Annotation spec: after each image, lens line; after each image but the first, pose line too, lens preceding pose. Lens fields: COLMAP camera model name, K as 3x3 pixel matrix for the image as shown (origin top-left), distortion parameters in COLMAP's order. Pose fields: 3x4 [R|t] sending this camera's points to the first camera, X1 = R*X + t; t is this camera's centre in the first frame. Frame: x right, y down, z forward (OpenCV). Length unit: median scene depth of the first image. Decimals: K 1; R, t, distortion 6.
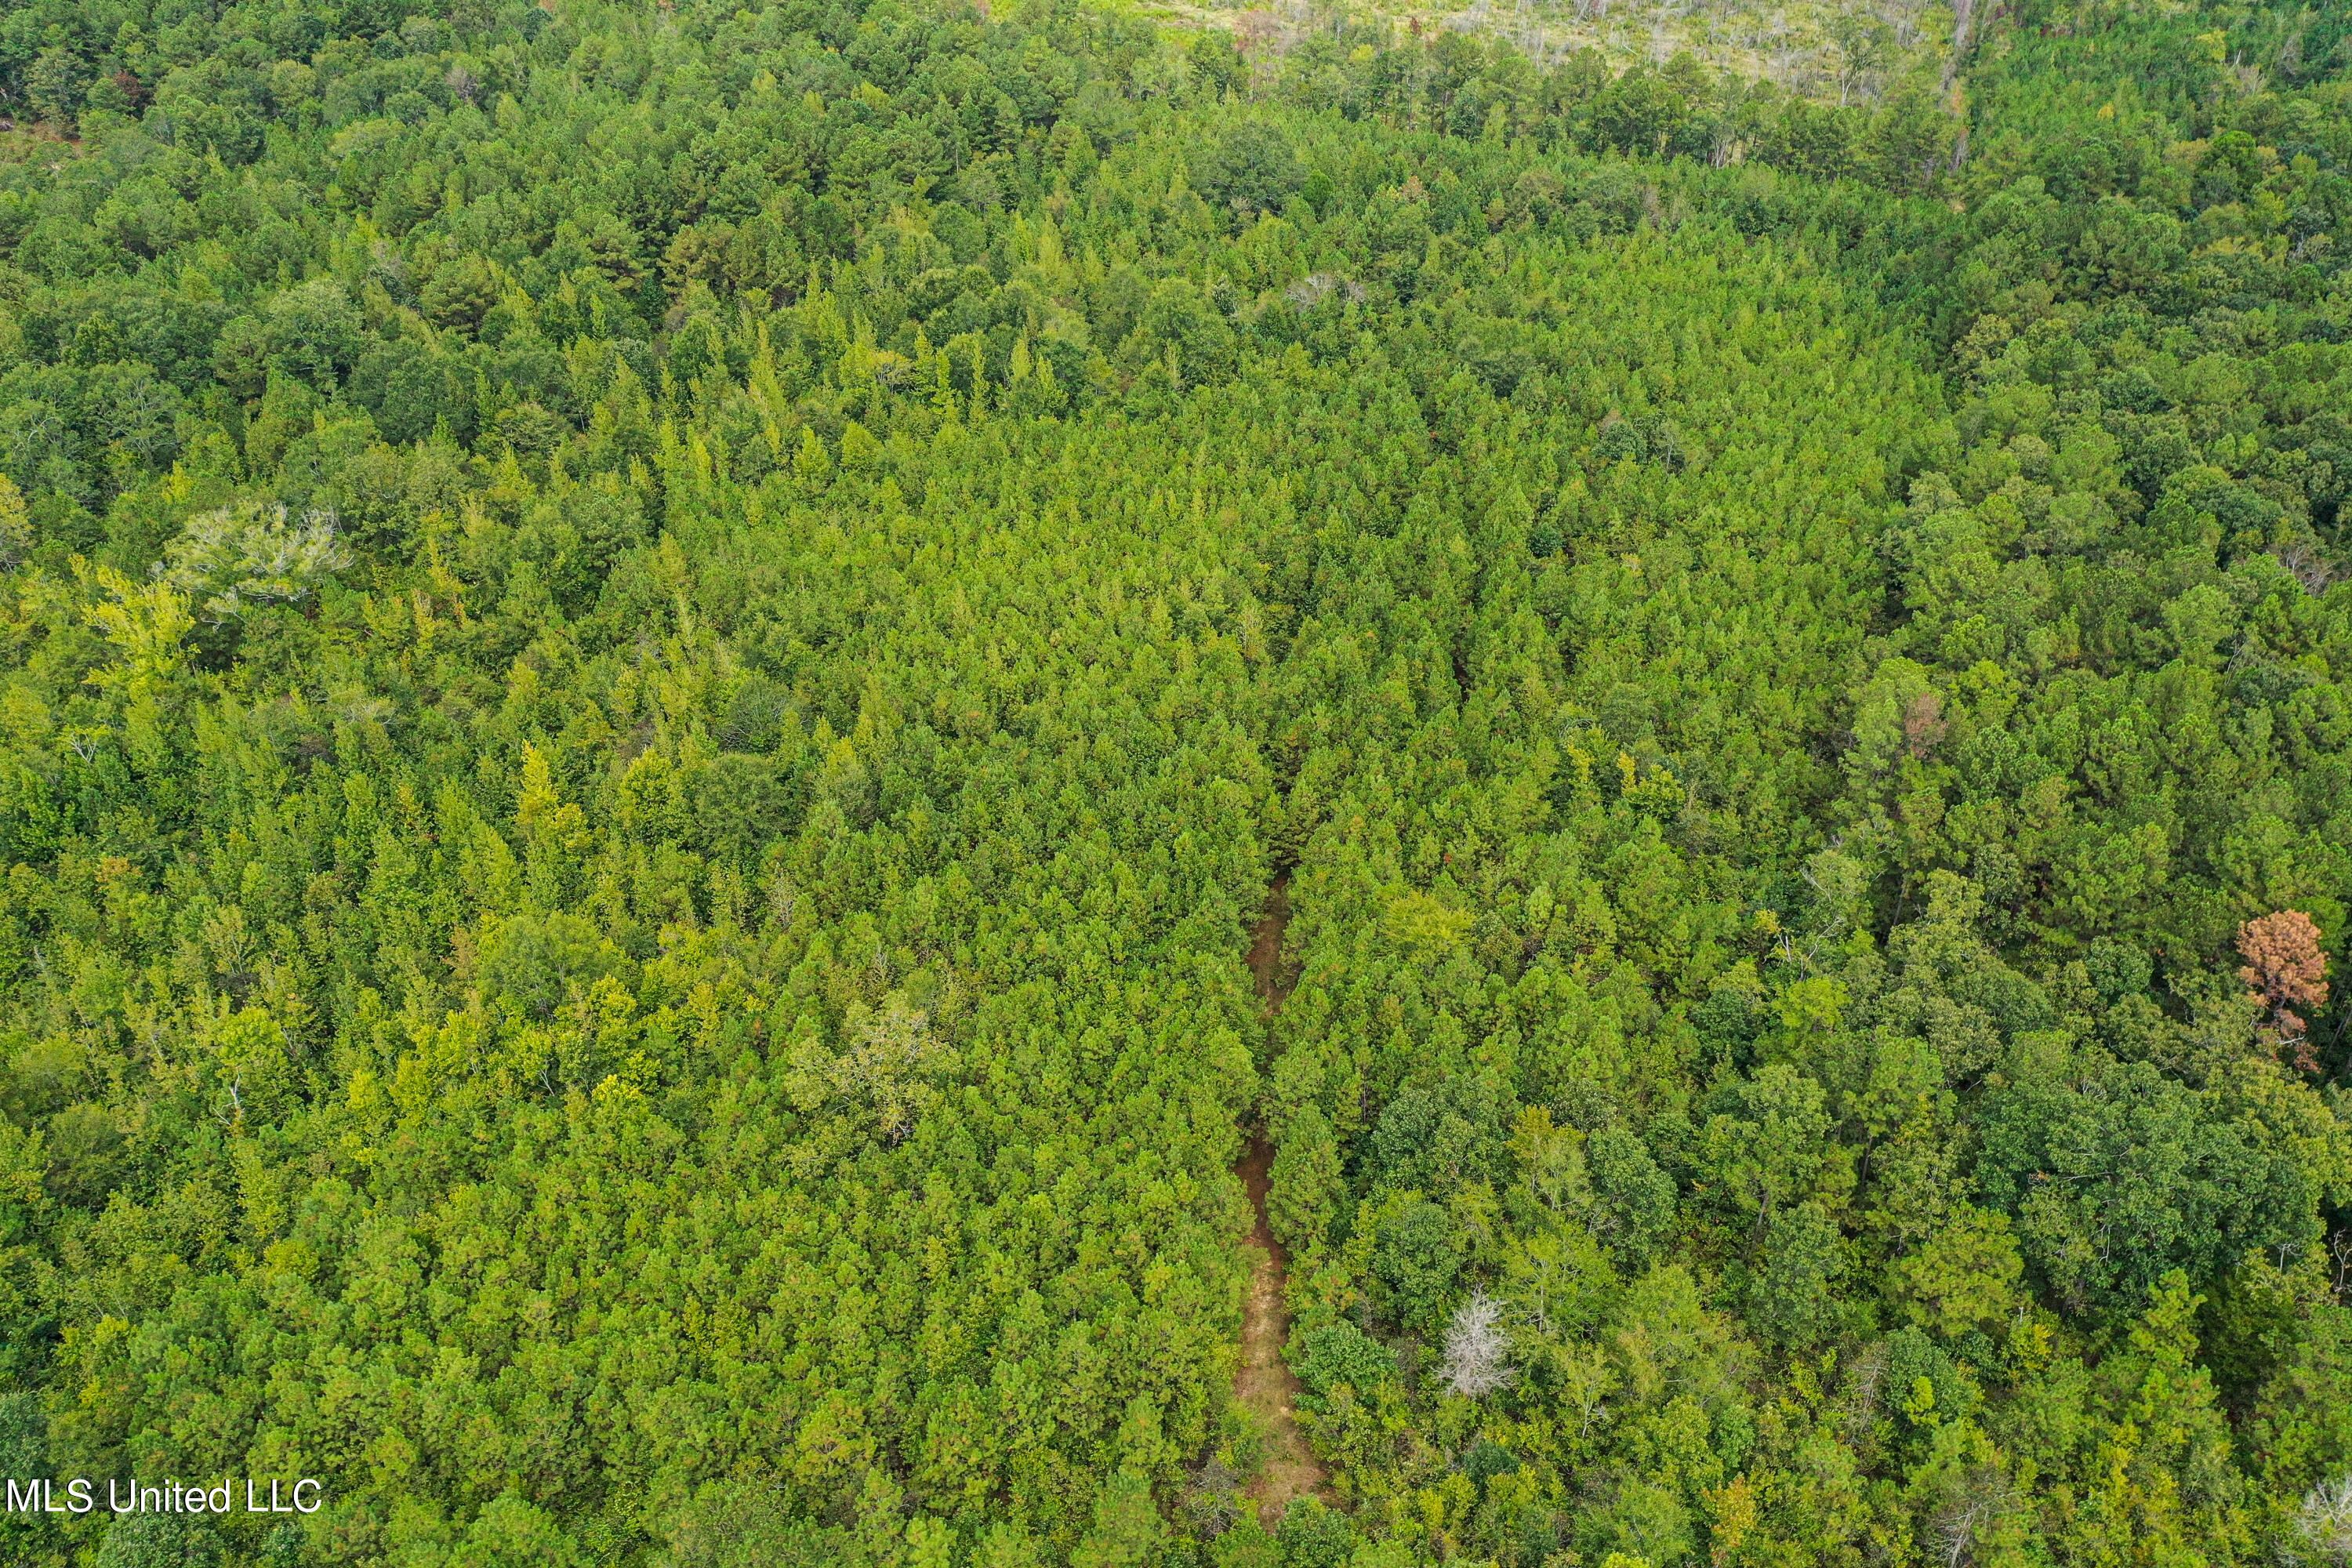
lens RADIAL K [[1856.8, 0, 1176.0], [0, 1856.8, 784.0], [0, 0, 1]] dist [0.001137, -0.000453]
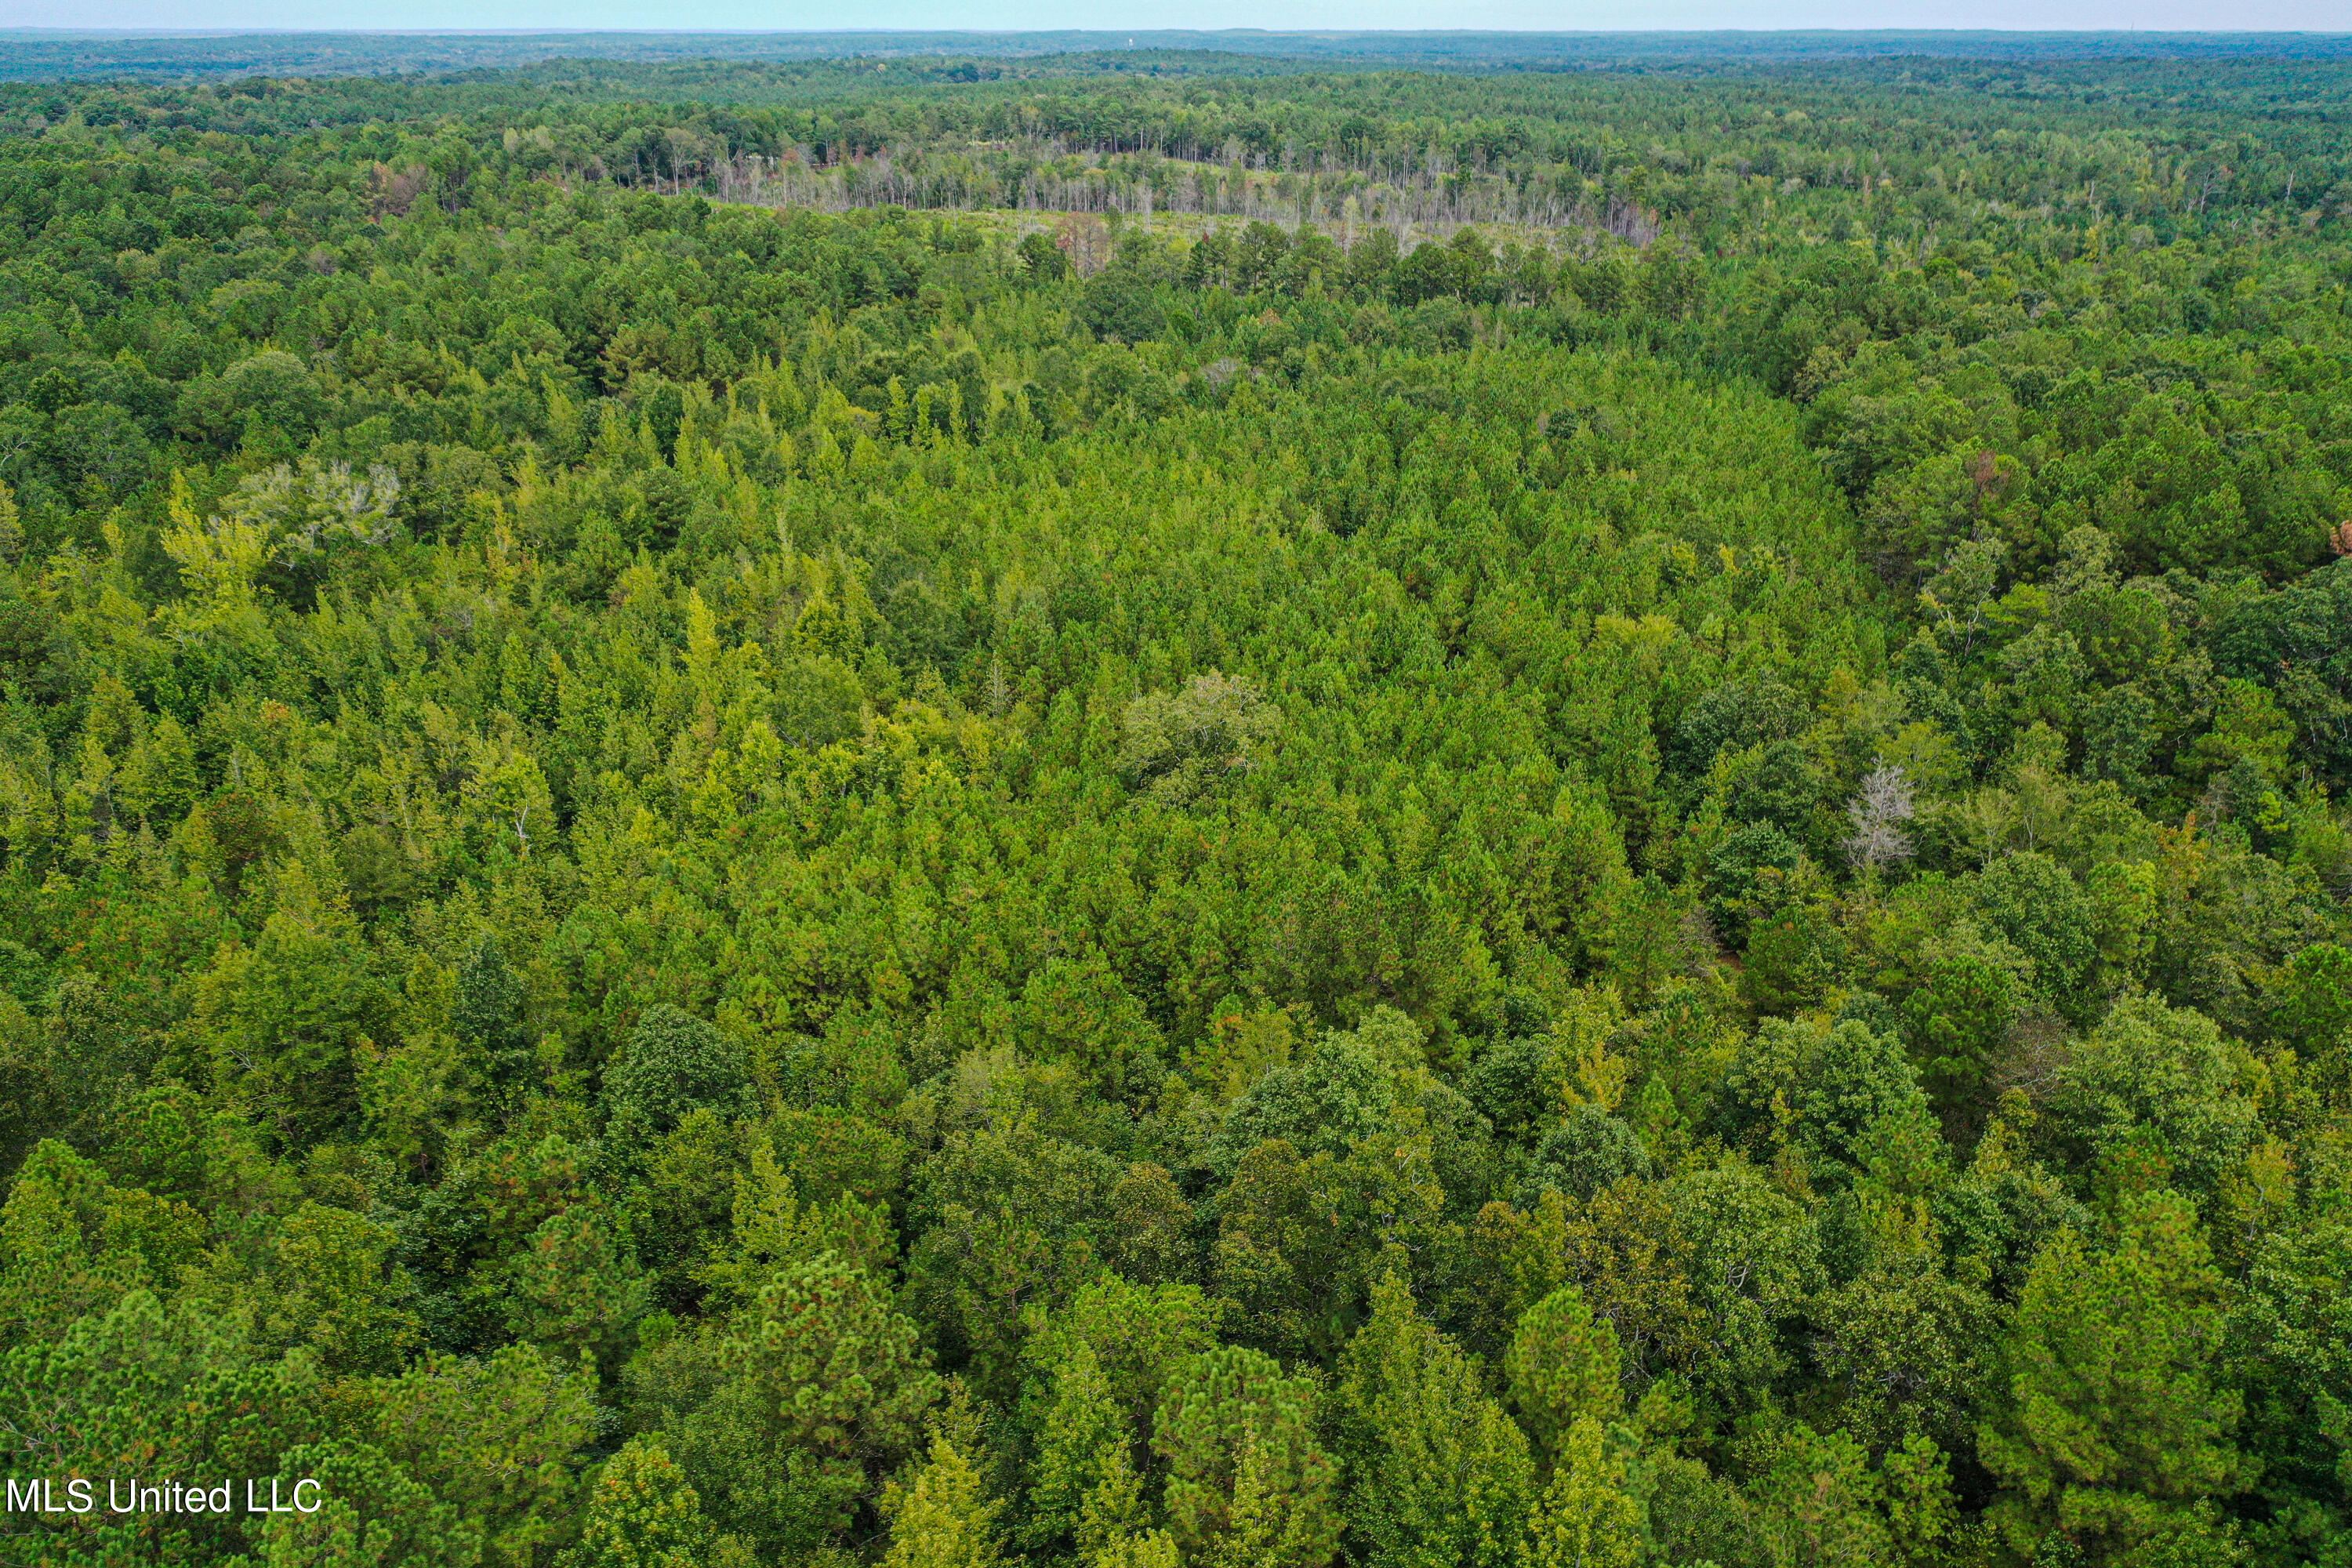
lens RADIAL K [[1861.1, 0, 1176.0], [0, 1861.1, 784.0], [0, 0, 1]] dist [0.002635, 0.002524]
pose [[0.980037, -0.069628, 0.186226, -0.236170], [0.106346, 0.974996, -0.195121, 0.243490], [-0.167983, 0.211031, 0.962937, 0.015402]]
